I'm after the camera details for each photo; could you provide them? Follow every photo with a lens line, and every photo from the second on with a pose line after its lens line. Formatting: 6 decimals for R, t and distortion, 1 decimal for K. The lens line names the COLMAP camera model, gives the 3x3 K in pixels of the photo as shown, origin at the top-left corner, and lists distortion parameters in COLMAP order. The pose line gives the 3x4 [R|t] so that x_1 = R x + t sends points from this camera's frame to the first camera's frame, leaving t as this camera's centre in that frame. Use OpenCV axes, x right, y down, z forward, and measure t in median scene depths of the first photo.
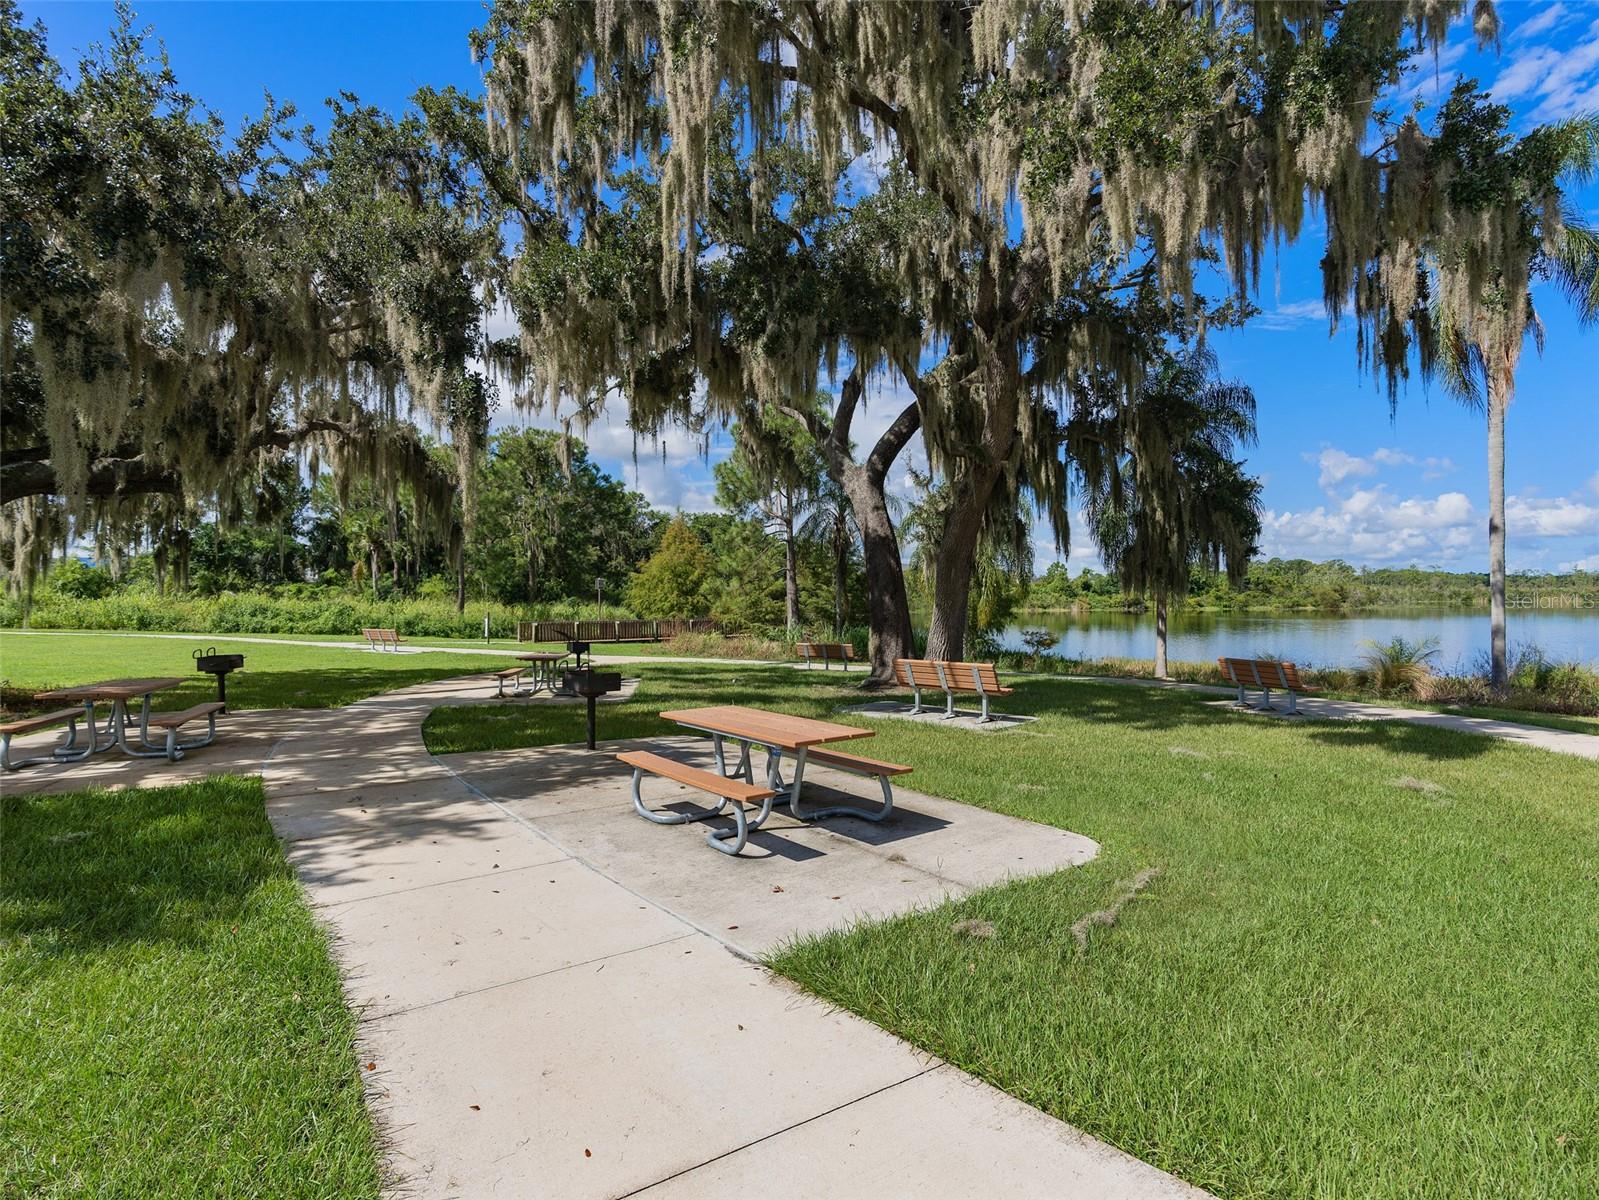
lens RADIAL K [[816.8, 0, 799.5], [0, 816.8, 600.0], [0, 0, 1]] dist [-0.000323, -0.000011]
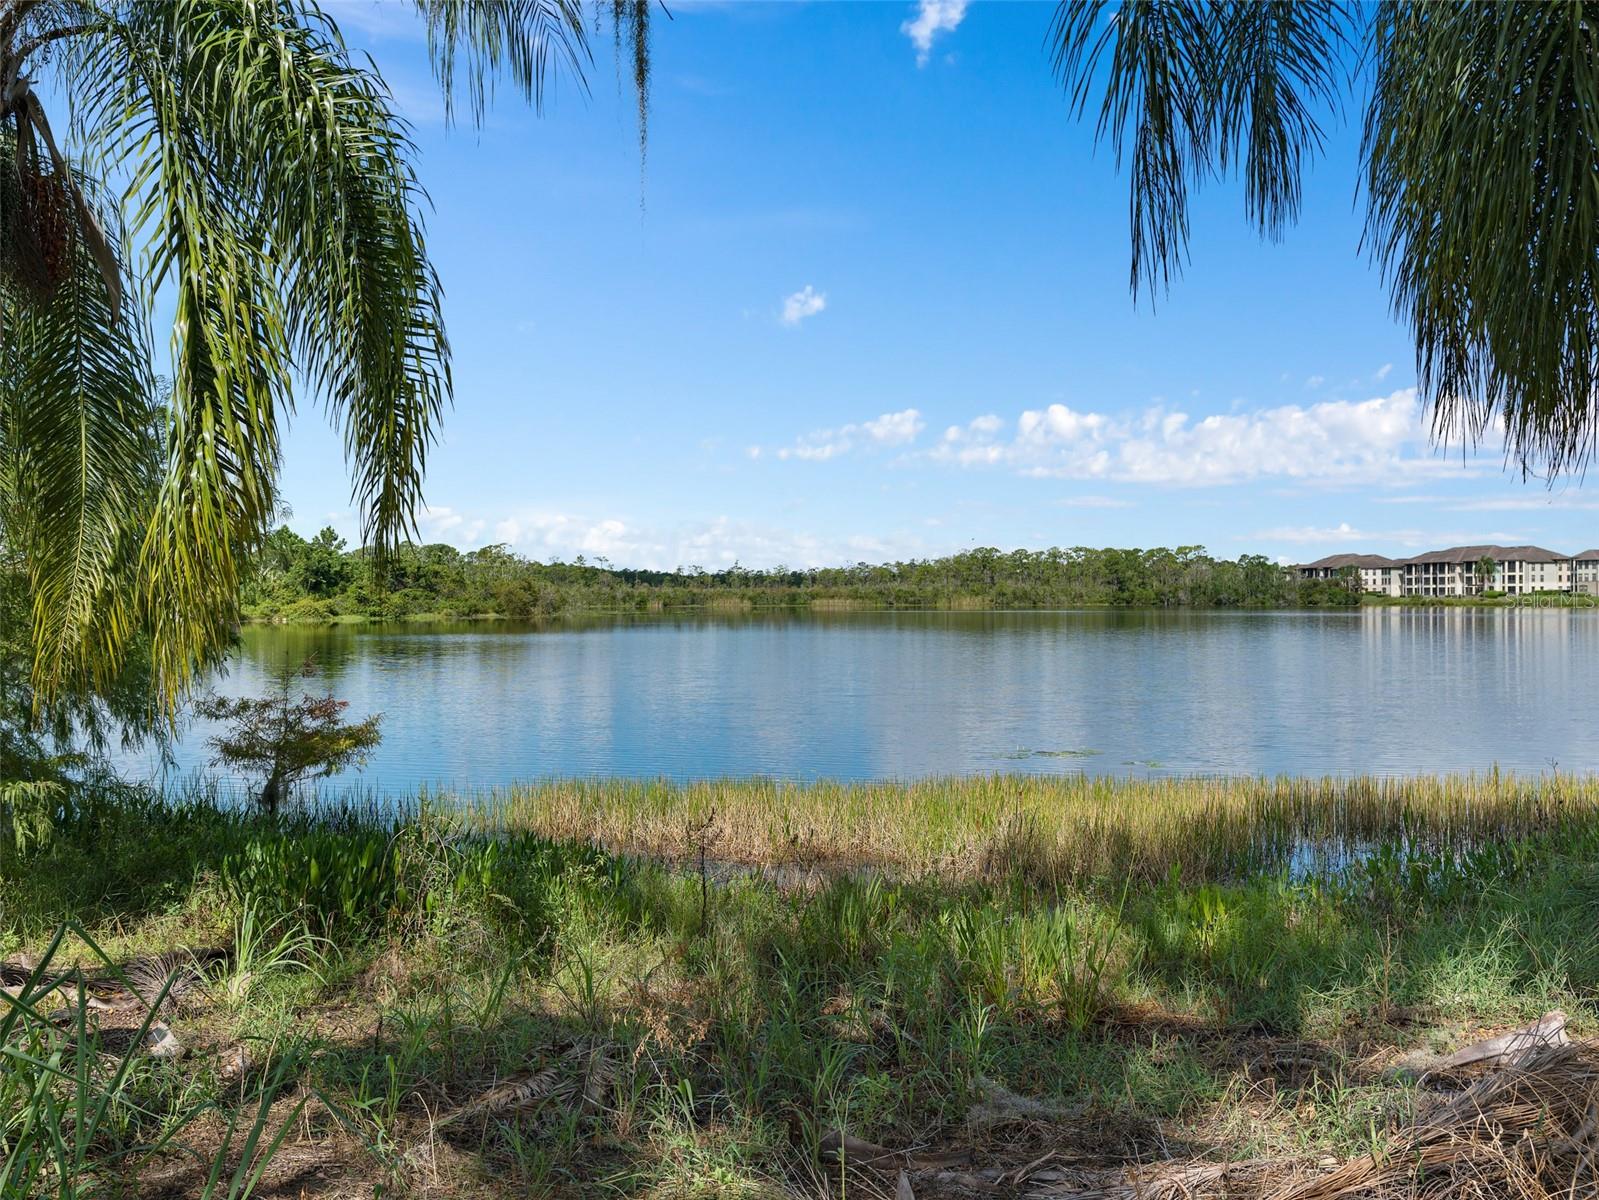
lens RADIAL K [[1305.0, 0, 799.5], [0, 1305.0, 600.0], [0, 0, 1]] dist [-0.000419, -0.000160]
pose [[0.665368, -0.000811, 0.746515, 0.026838], [0.005513, 0.999977, -0.003828, 0.002783], [-0.746495, 0.006663, 0.665357, 0.146709]]
